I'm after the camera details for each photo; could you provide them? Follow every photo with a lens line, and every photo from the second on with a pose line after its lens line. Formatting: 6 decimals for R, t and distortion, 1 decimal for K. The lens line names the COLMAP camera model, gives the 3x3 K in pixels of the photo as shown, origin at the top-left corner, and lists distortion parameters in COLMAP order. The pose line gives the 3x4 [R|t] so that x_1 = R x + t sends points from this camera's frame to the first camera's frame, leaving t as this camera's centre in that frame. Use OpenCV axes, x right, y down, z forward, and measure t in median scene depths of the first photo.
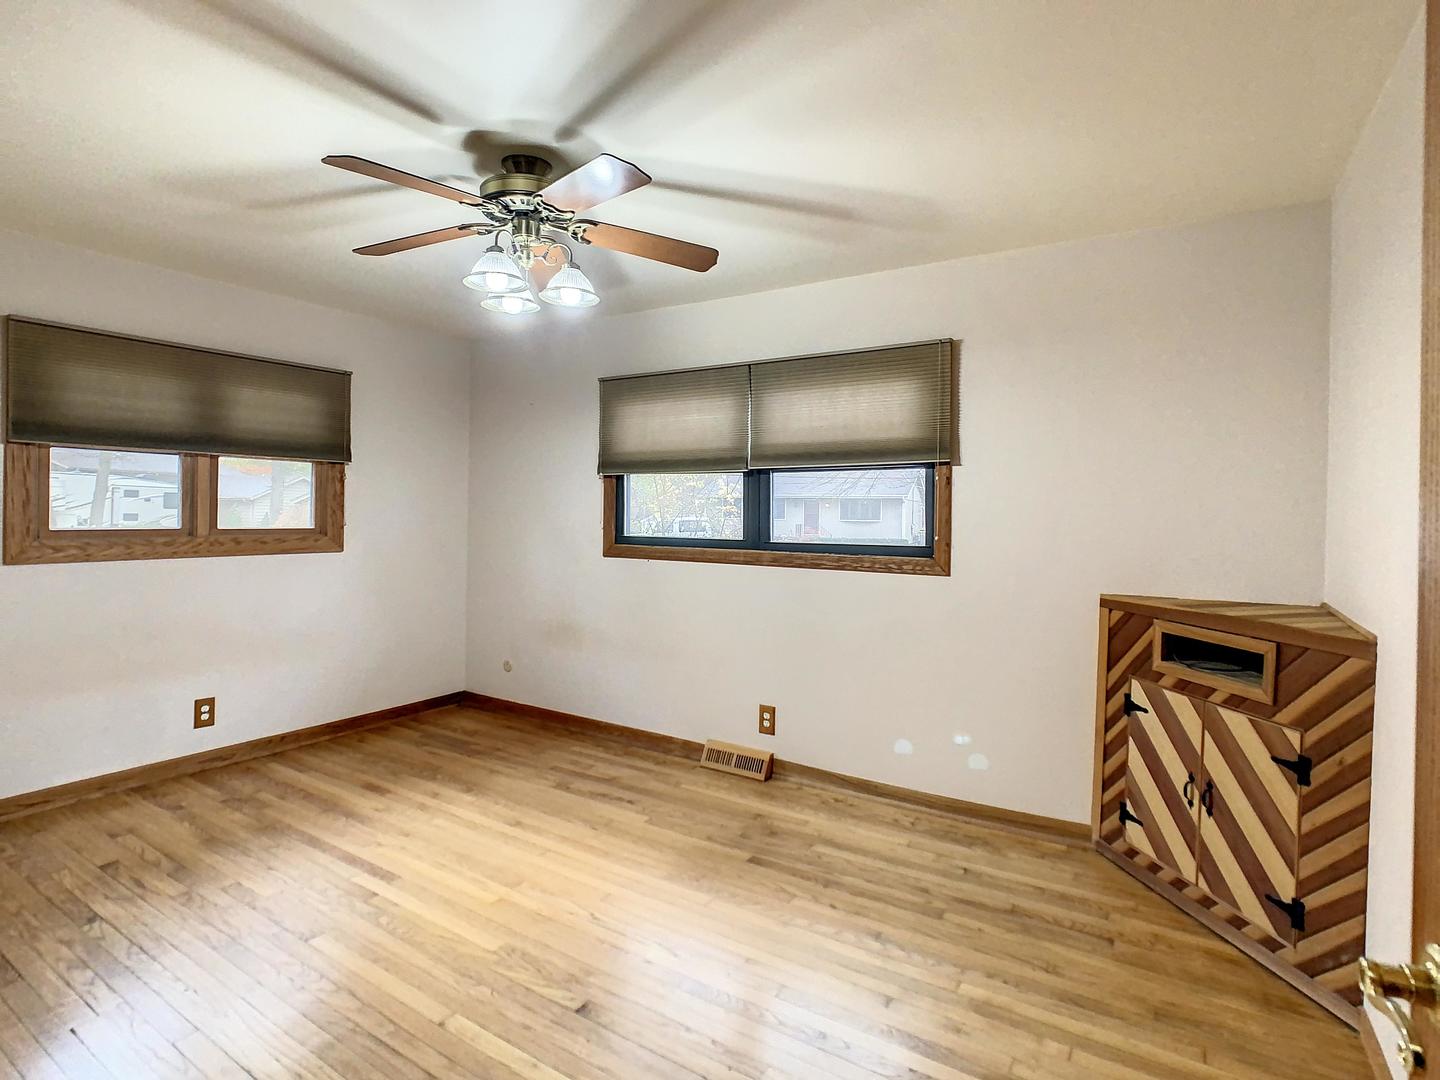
lens RADIAL K [[743.1, 0, 726.3], [0, 743.1, 514.8], [0, 0, 1]] dist [-0.050970, 0.021328]
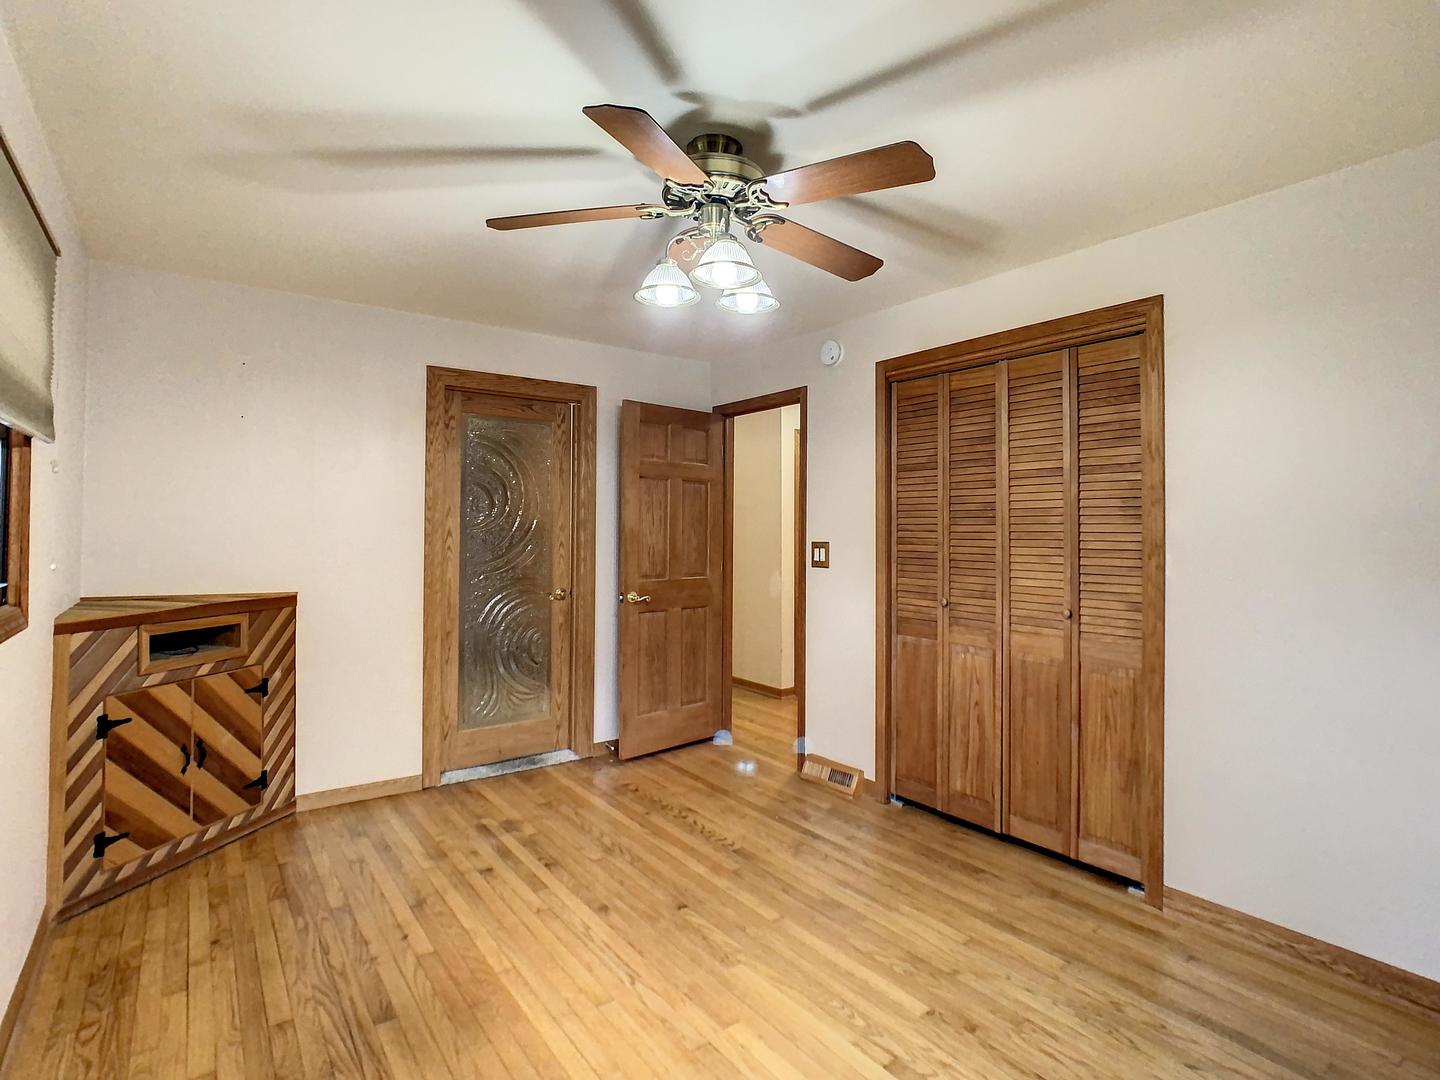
lens RADIAL K [[743.1, 0, 726.3], [0, 743.1, 514.8], [0, 0, 1]] dist [-0.050970, 0.021328]
pose [[-0.929191, -0.010627, 0.369447, -0.654941], [-0.015195, 0.999840, -0.009455, -0.020820], [-0.369287, -0.014399, -0.929204, 1.916349]]
